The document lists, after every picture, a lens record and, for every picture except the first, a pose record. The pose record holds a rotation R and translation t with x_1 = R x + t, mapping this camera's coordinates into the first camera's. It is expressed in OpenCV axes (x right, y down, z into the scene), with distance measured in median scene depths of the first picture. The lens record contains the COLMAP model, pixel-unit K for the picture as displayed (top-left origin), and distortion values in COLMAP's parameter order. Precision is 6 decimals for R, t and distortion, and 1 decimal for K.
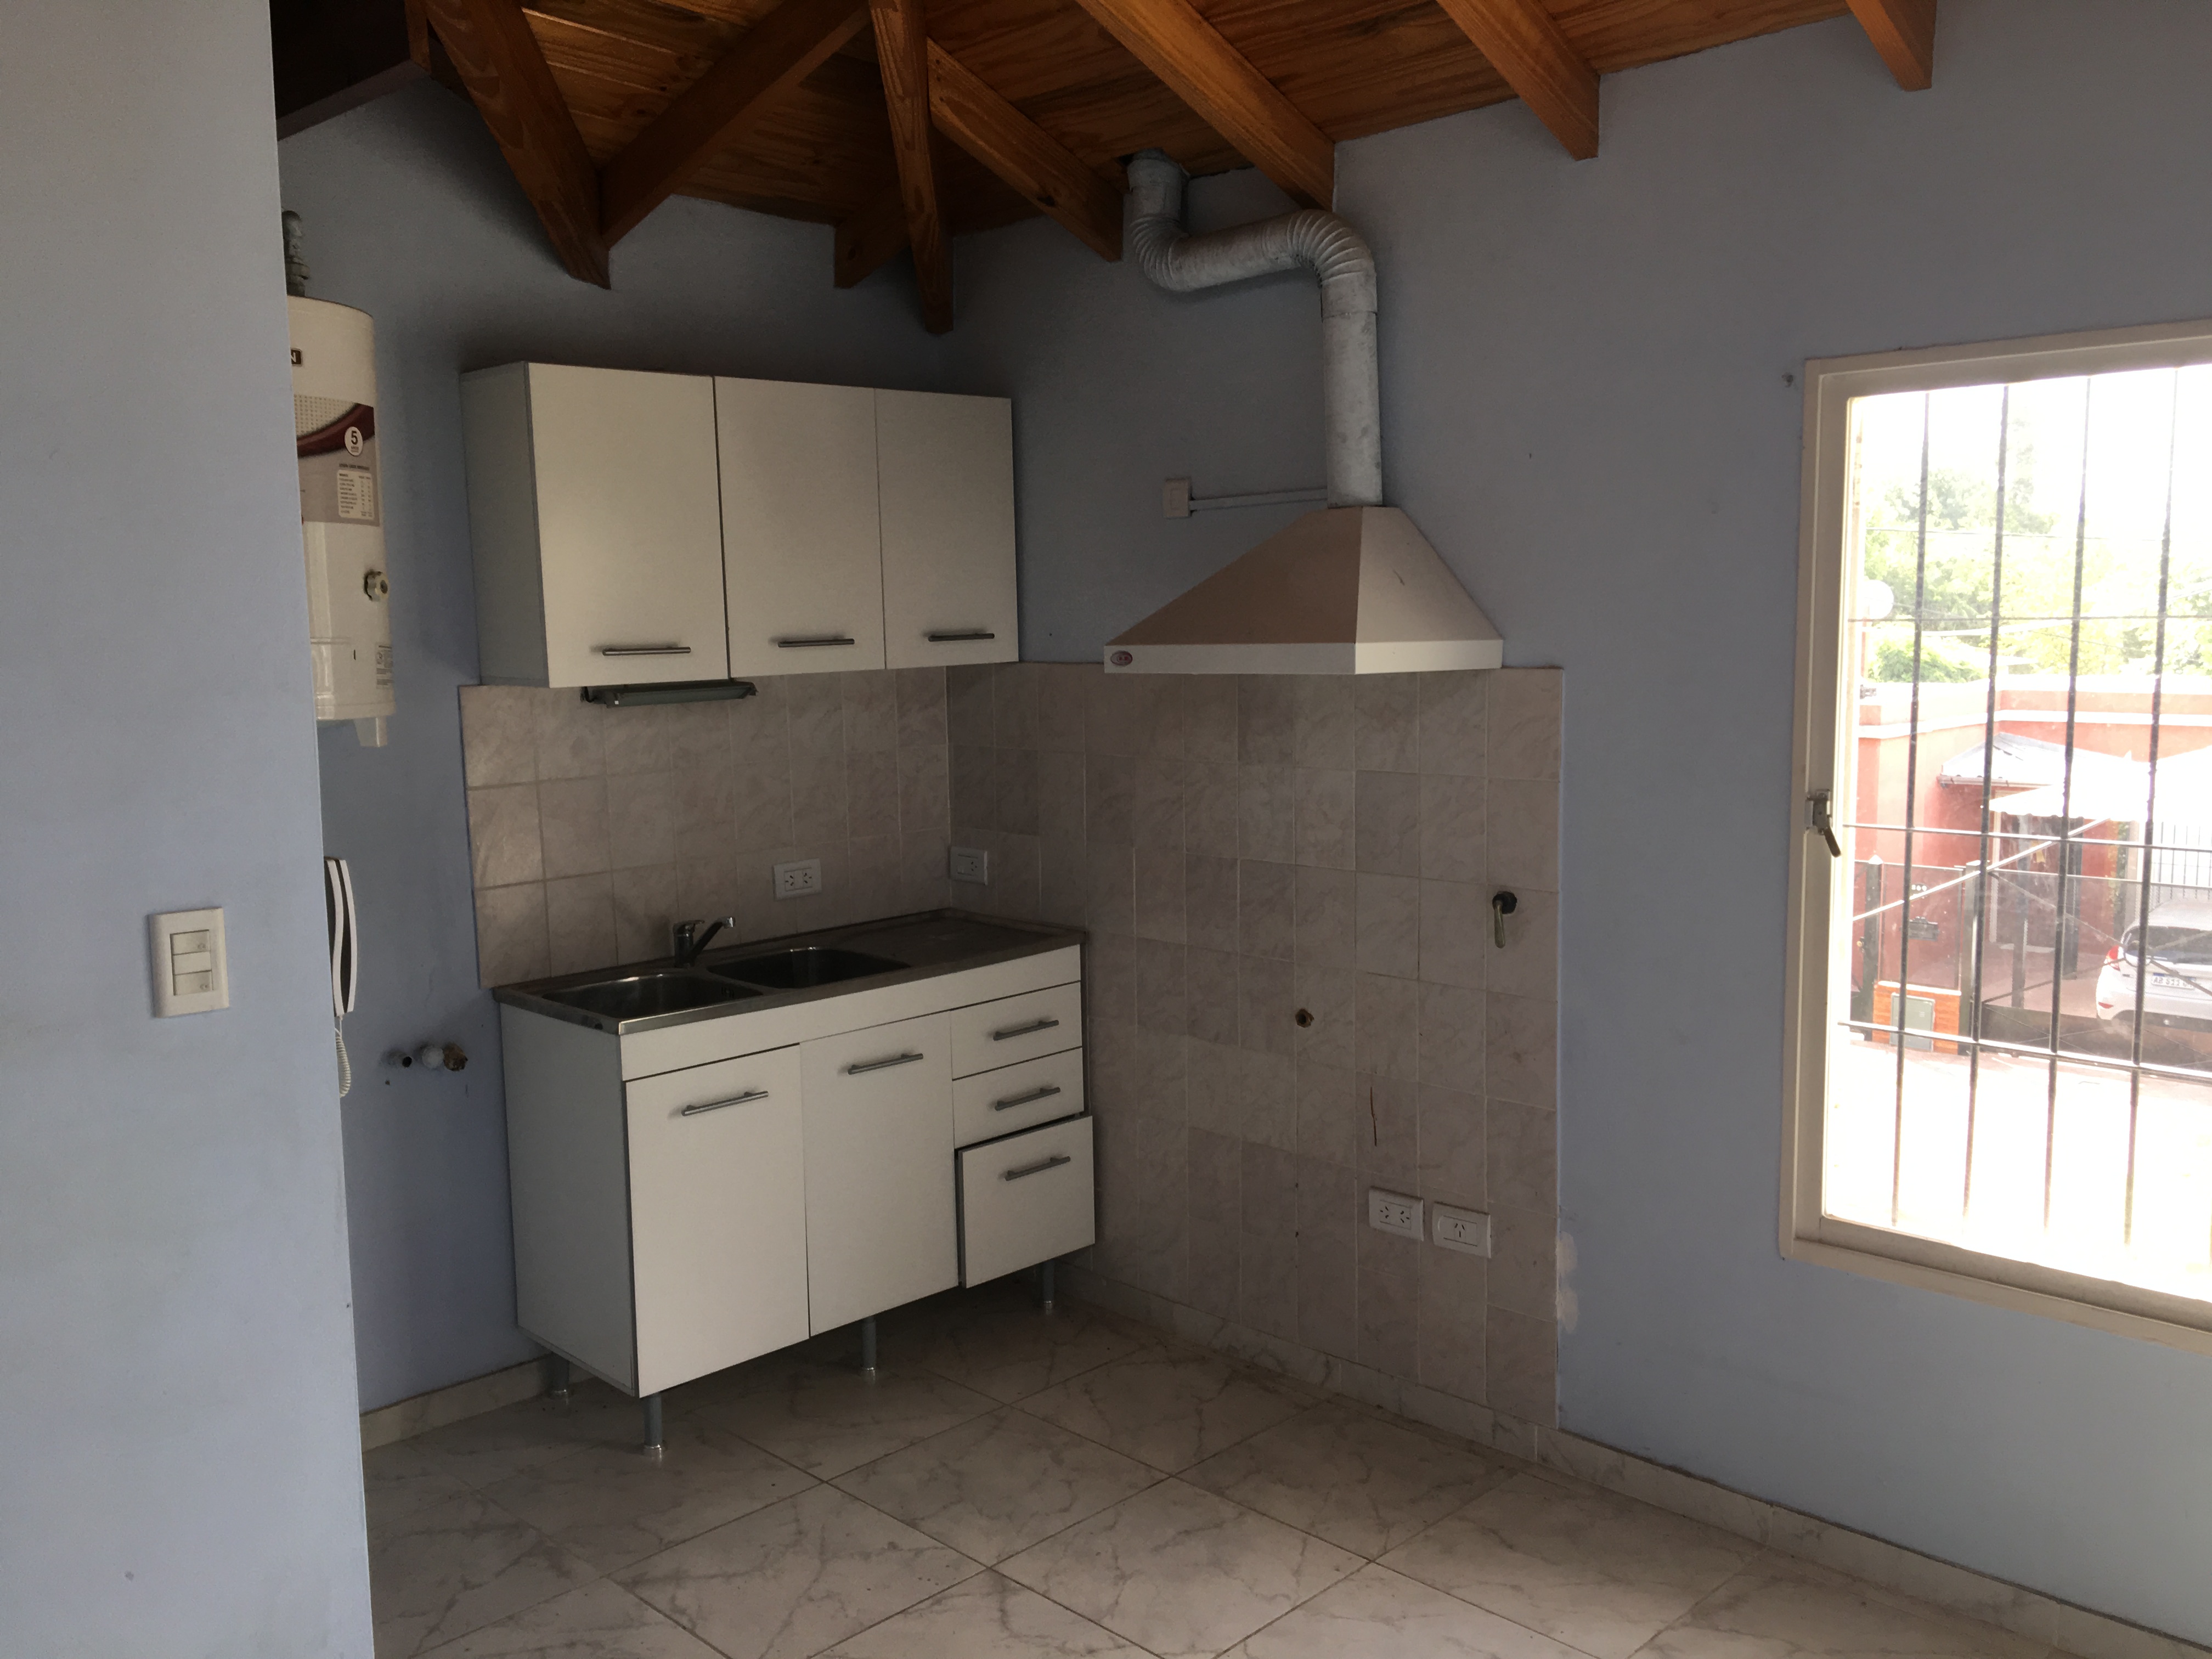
lens RADIAL K [[1839.8, 0, 1100.1], [0, 1839.8, 829.0], [0, 0, 1]] dist [0.072069, -0.125096]
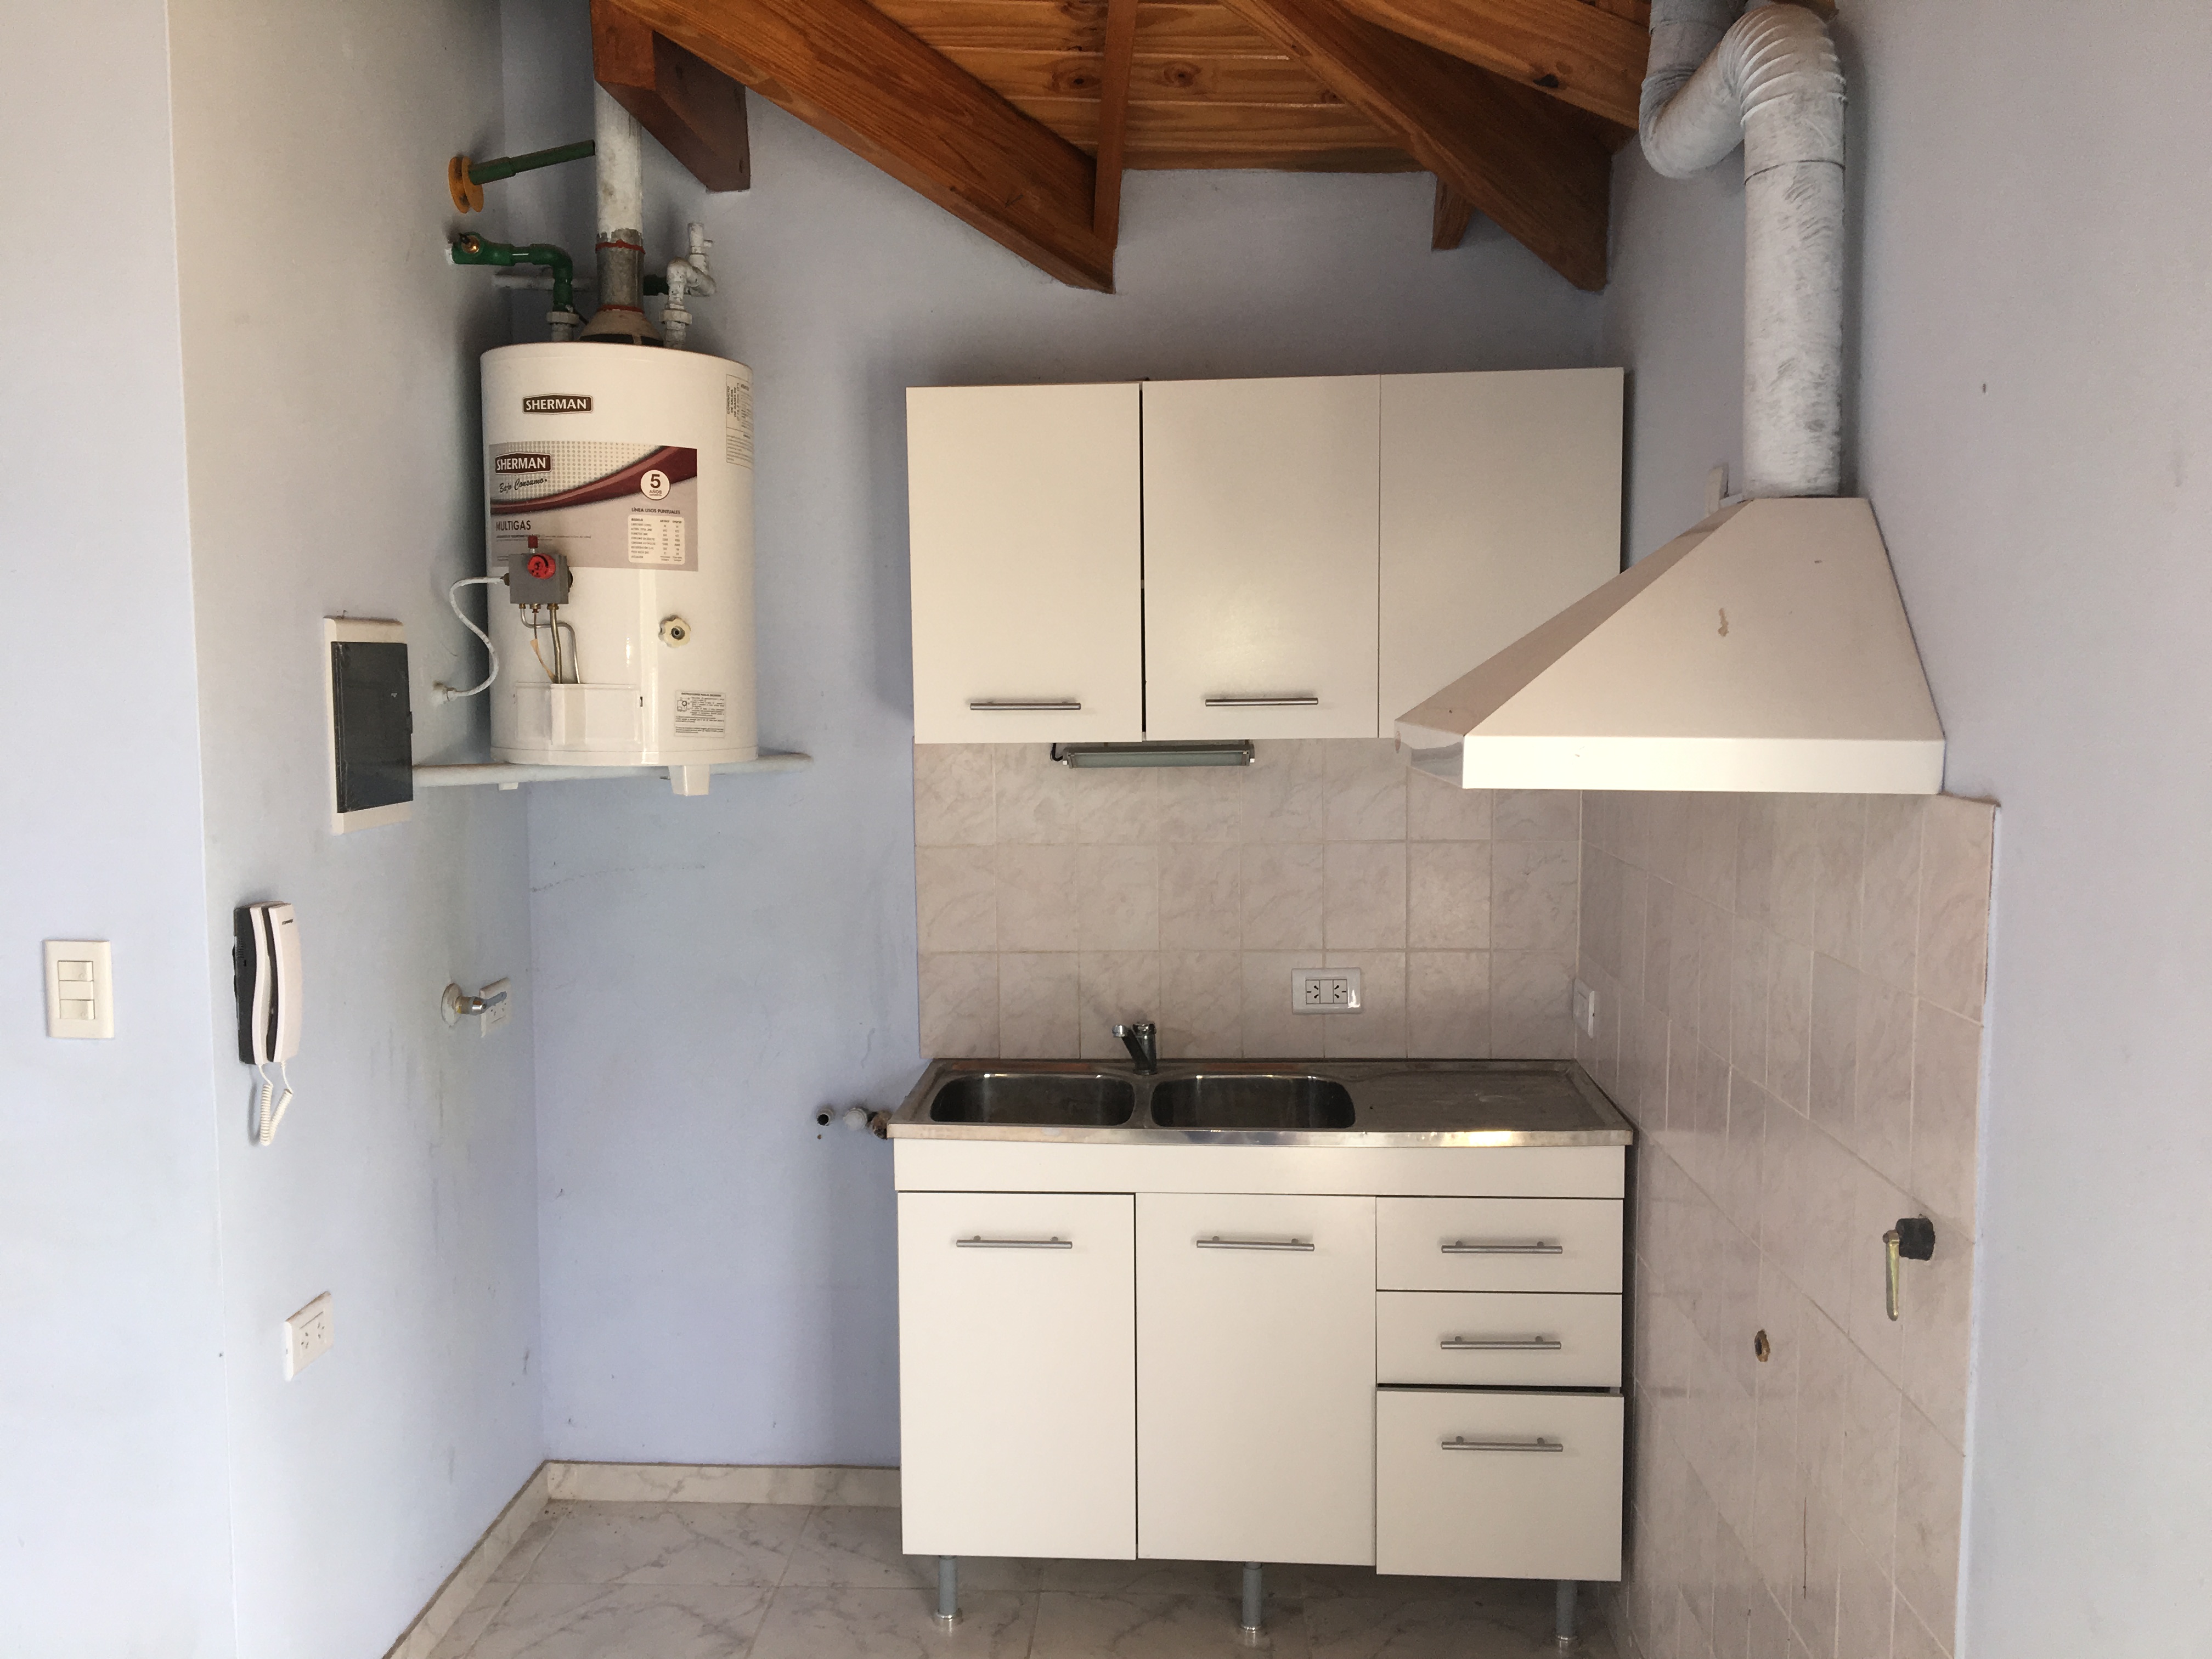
lens RADIAL K [[1839.8, 0, 1100.1], [0, 1839.8, 829.0], [0, 0, 1]] dist [0.072069, -0.125096]
pose [[0.676254, 0.084085, -0.731854, 0.430031], [-0.097401, 0.994948, 0.024312, -0.065175], [0.730201, 0.054842, 0.681028, 0.452325]]
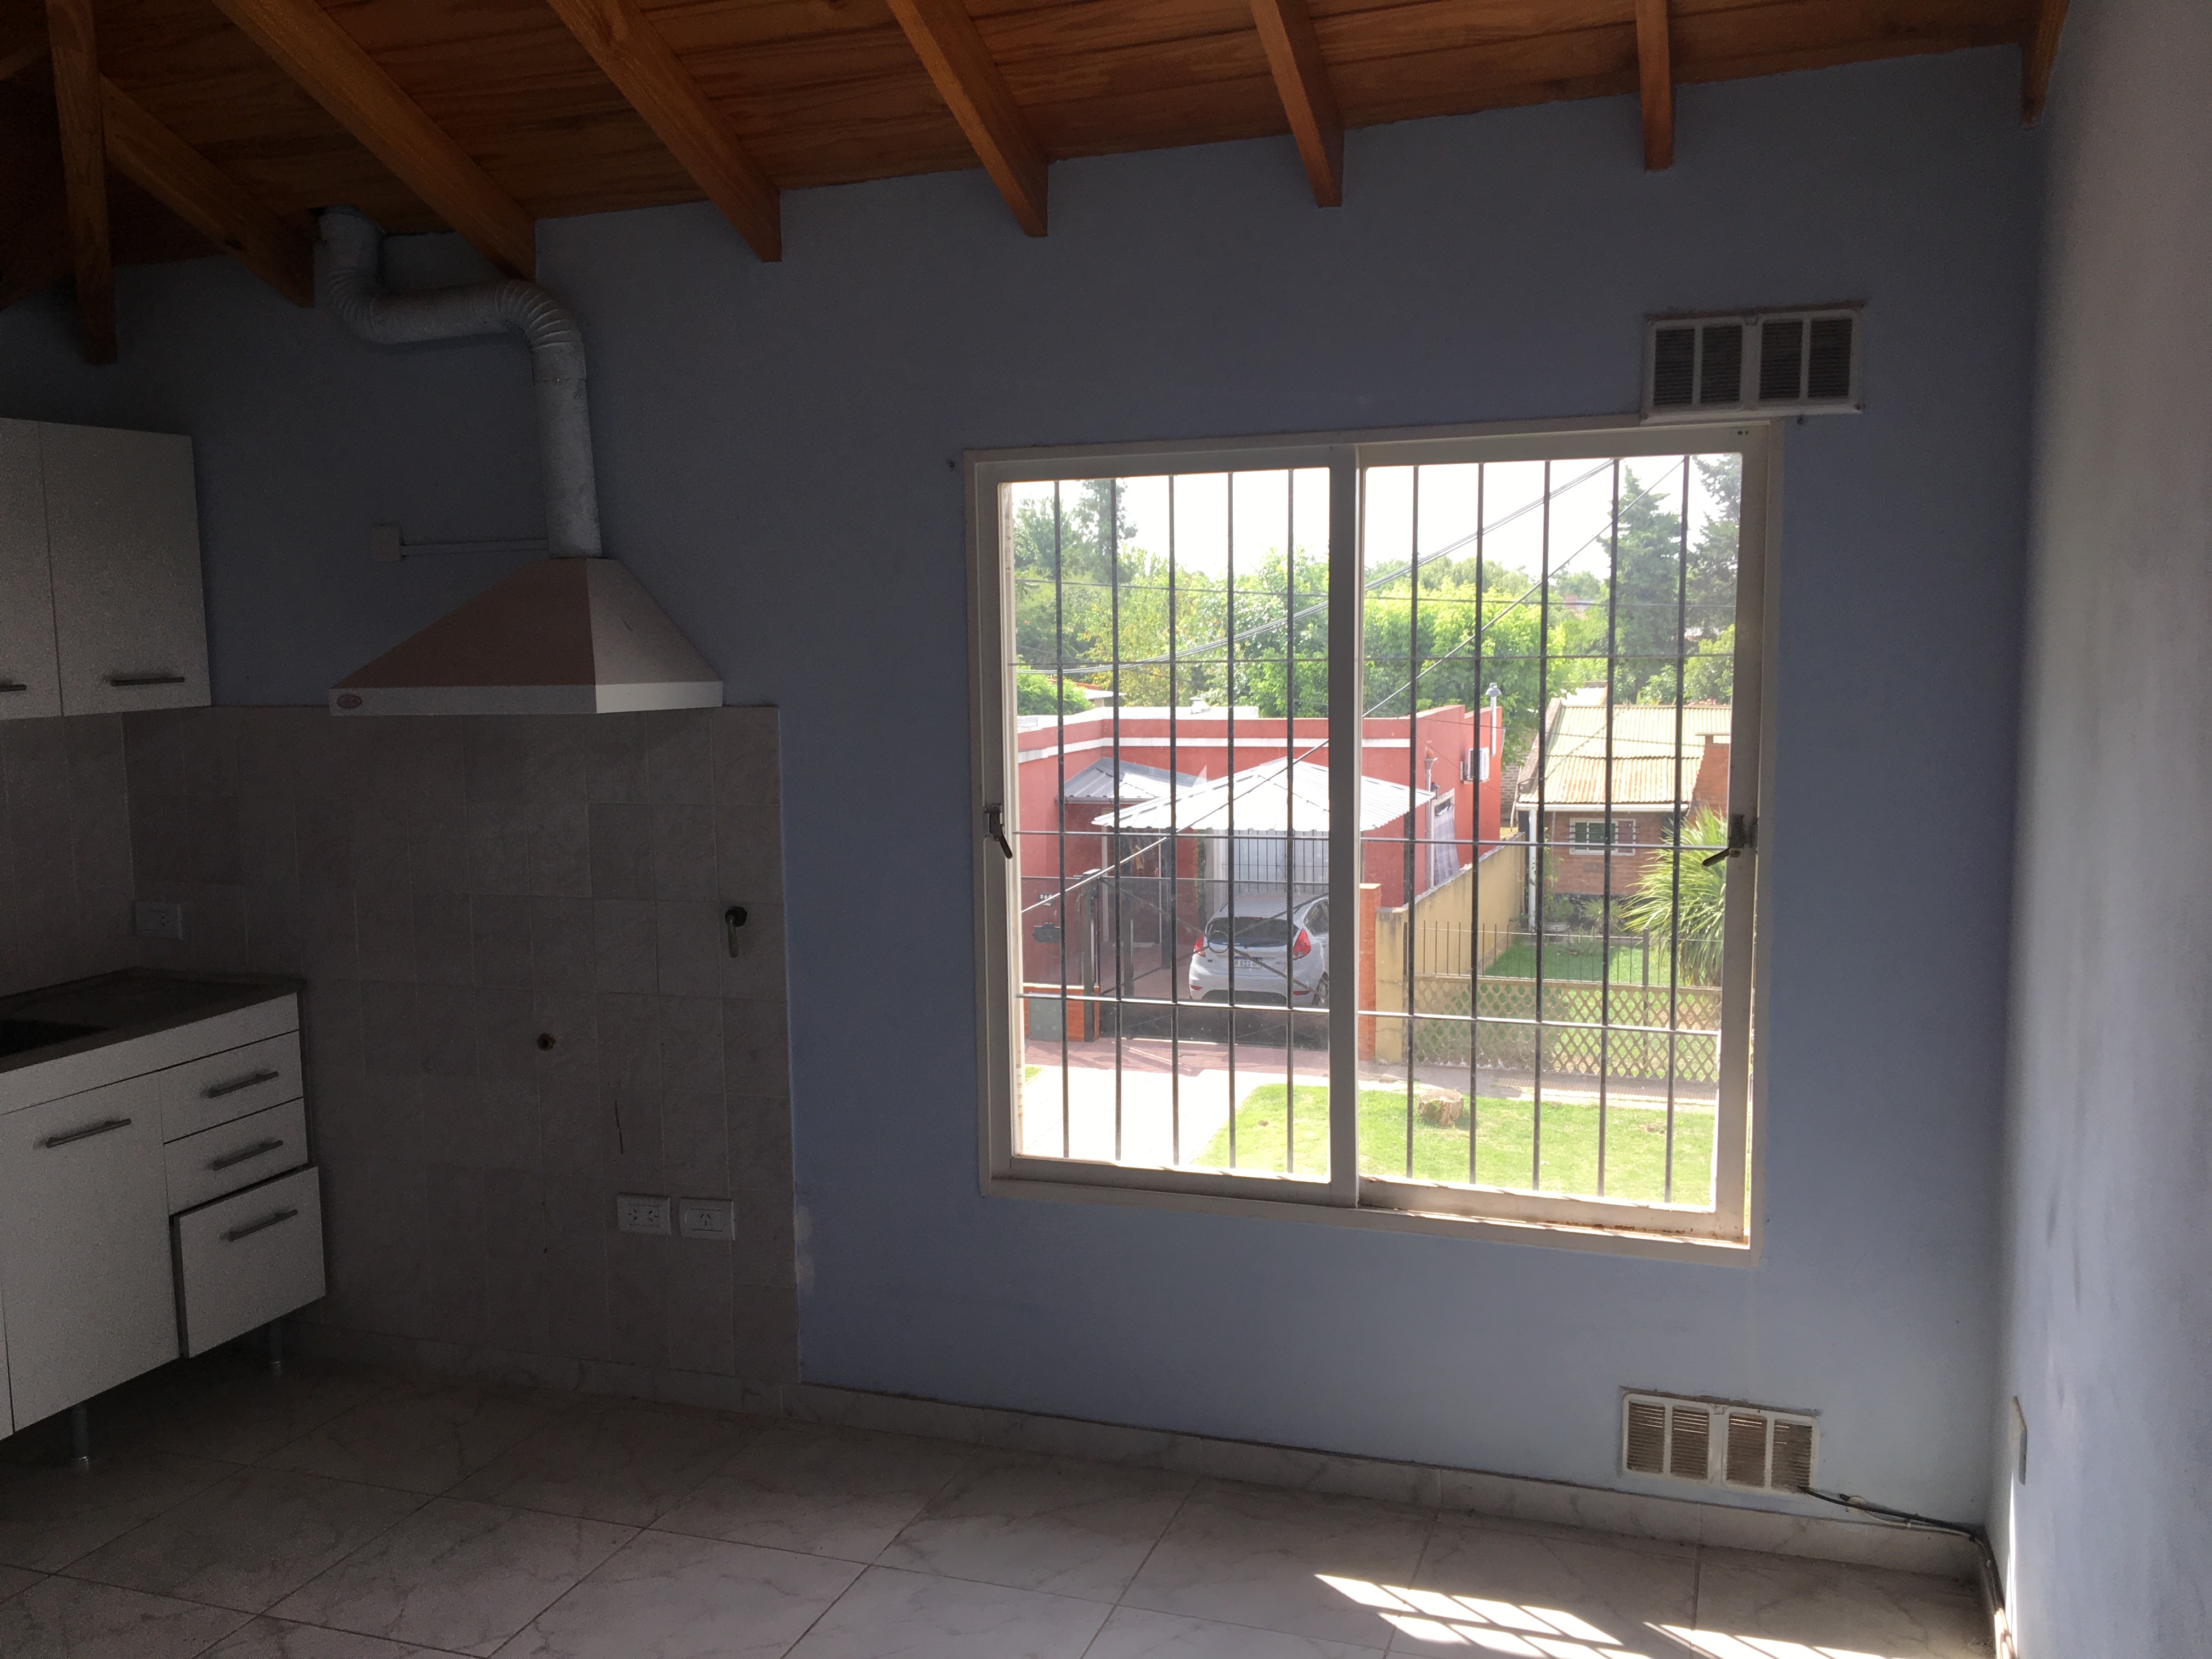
lens RADIAL K [[1839.8, 0, 1100.1], [0, 1839.8, 829.0], [0, 0, 1]] dist [0.072069, -0.125096]
pose [[0.902184, -0.044246, 0.429076, -0.054991], [0.052428, 0.998598, -0.007263, 0.006335], [-0.428153, 0.029048, 0.903239, -0.096674]]
